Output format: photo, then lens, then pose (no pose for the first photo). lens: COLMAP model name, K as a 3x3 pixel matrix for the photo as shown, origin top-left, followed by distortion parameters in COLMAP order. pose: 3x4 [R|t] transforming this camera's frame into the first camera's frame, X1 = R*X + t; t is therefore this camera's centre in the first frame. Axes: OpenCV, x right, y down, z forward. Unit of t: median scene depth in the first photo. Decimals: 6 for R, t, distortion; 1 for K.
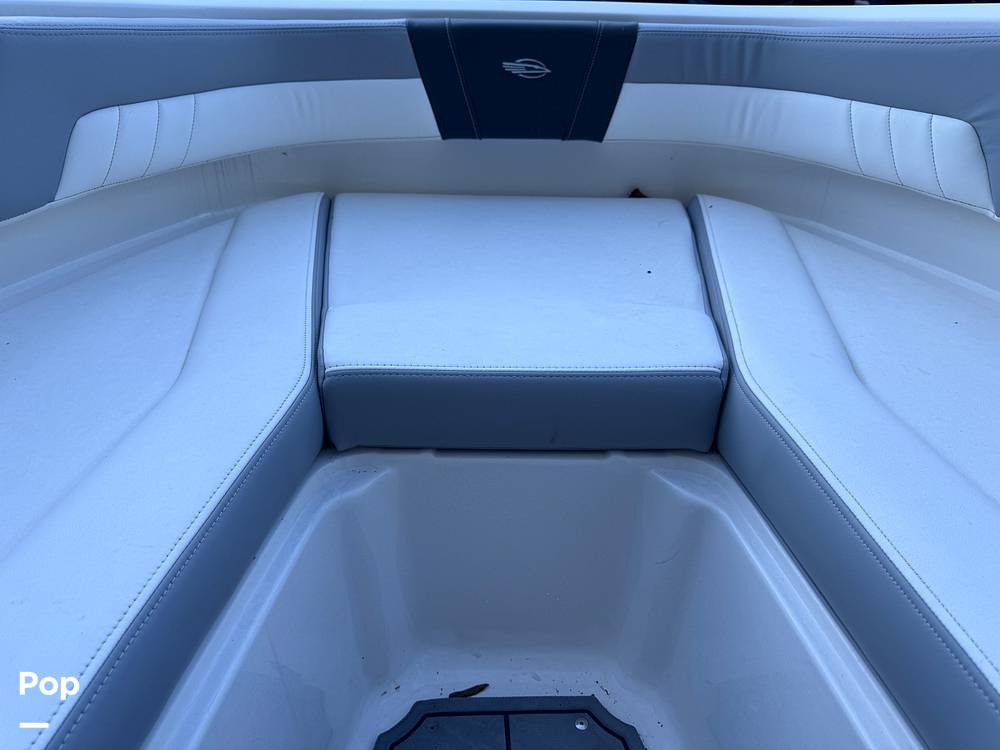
lens RADIAL K [[714.5, 0, 500.7], [0, 714.5, 371.4], [0, 0, 1]] dist [0.011758, -0.003818]
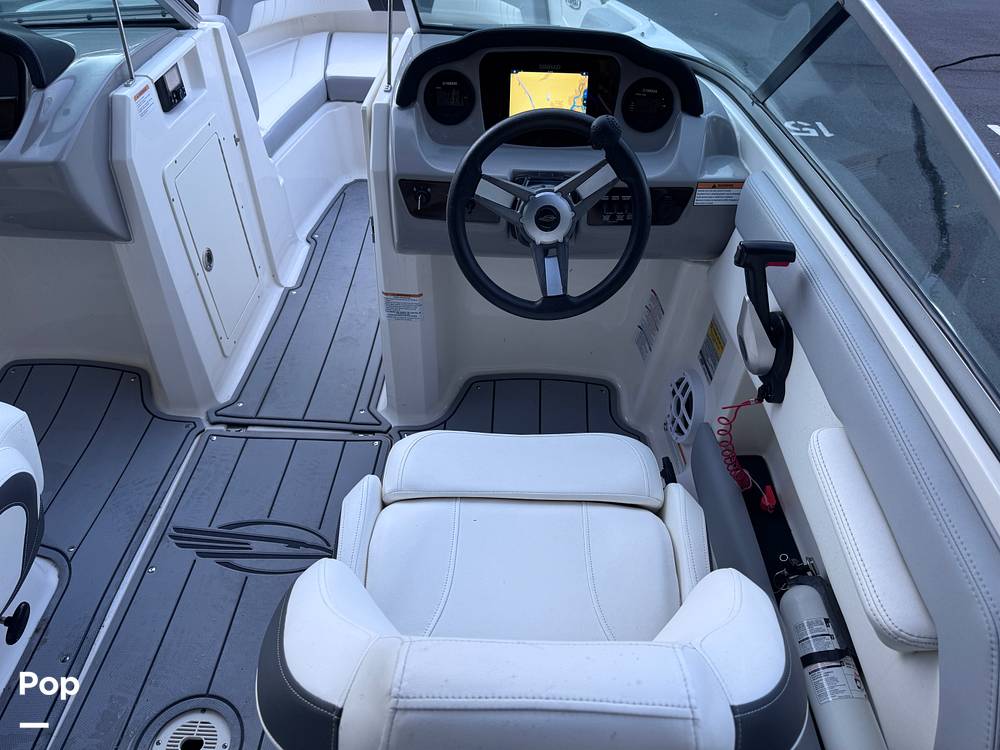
lens RADIAL K [[725.4, 0, 500.0], [0, 725.4, 375.0], [0, 0, 1]] dist [-0.000119, -0.009489]
pose [[0.998577, 0.035829, -0.039501, 0.622378], [-0.028039, 0.982788, 0.182595, 0.571954], [0.045363, -0.181228, 0.982394, -2.142967]]
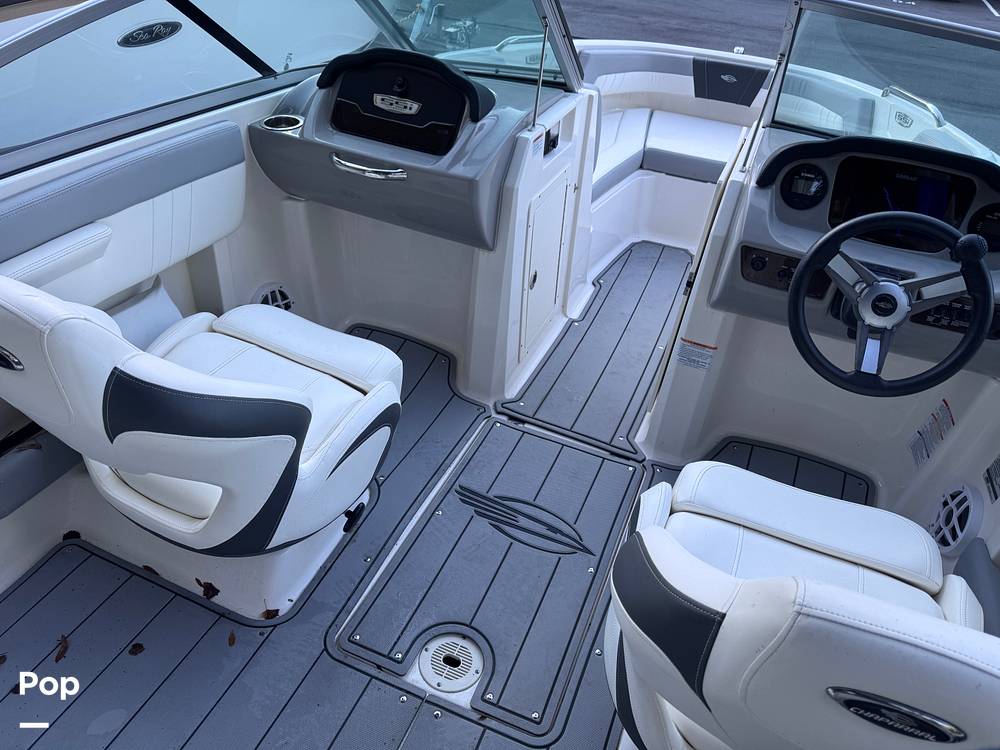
lens RADIAL K [[699.5, 0, 500.0], [0, 699.5, 375.0], [0, 0, 1]] dist [0.093904, -0.129124]
pose [[0.911355, 0.281768, -0.300065, 0.433108], [-0.250328, 0.958078, 0.139363, 0.645224], [0.326754, -0.051895, 0.943684, -2.366398]]
